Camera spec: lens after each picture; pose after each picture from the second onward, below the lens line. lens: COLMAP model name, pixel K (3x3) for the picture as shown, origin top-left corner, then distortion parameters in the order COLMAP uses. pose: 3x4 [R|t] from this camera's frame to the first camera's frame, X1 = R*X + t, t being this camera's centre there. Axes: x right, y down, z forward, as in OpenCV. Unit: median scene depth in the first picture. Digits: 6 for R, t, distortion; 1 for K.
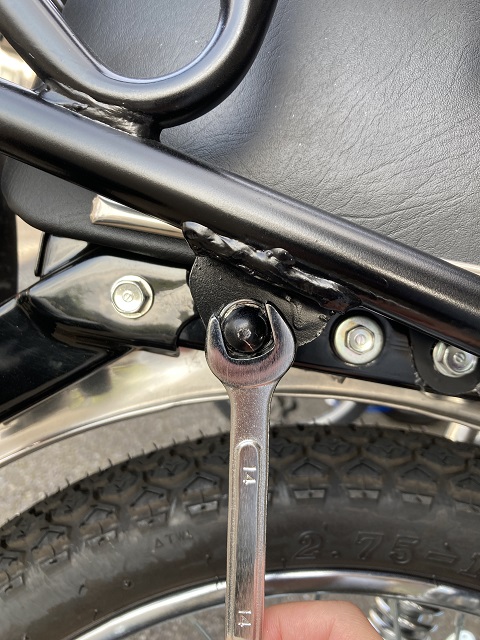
lens RADIAL K [[522.6, 0, 239.0], [0, 522.6, 320.2], [0, 0, 1]] dist [0.010765, -0.012554]
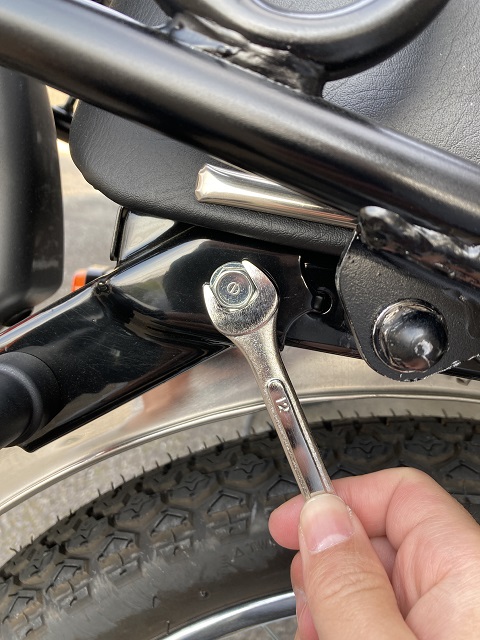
lens RADIAL K [[522.6, 0, 241.0], [0, 522.6, 319.6], [0, 0, 1]] dist [0.010765, -0.012554]
pose [[0.999878, 0.000547, 0.015583, -0.162609], [-0.001708, 0.997209, 0.074647, -0.044097], [-0.015499, -0.074665, 0.997088, 0.122726]]
